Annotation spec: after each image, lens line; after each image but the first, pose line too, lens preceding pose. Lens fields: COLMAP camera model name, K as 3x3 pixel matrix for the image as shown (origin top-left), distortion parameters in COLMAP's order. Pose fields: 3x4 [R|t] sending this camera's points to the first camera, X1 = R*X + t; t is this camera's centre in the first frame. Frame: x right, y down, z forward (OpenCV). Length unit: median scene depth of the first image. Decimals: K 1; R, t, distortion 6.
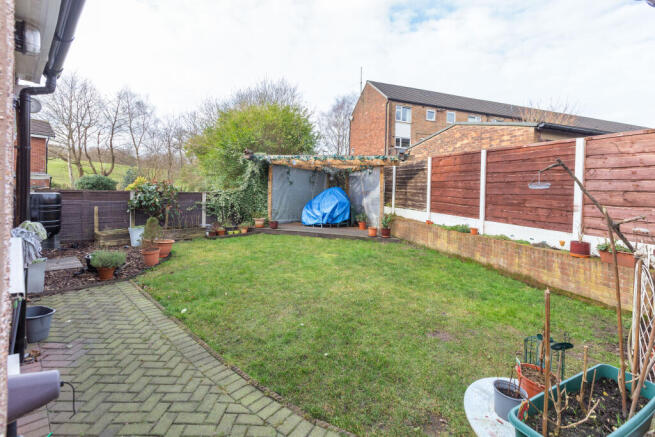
lens RADIAL K [[296.1, 0, 325.4], [0, 296.1, 185.1], [0, 0, 1]] dist [-0.000874, -0.001475]
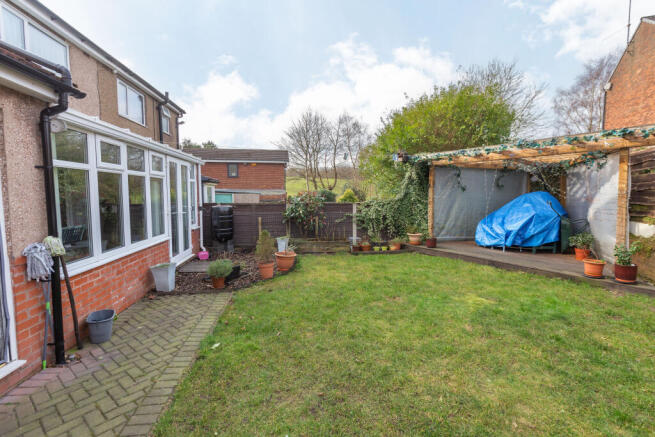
lens RADIAL K [[296.1, 0, 325.0], [0, 296.1, 216.8], [0, 0, 1]] dist [-0.000874, -0.001475]
pose [[0.765509, 0.014519, -0.643261, 0.112836], [0.035521, 0.997267, 0.064781, 0.003978], [0.642444, -0.072440, 0.762901, 0.214584]]
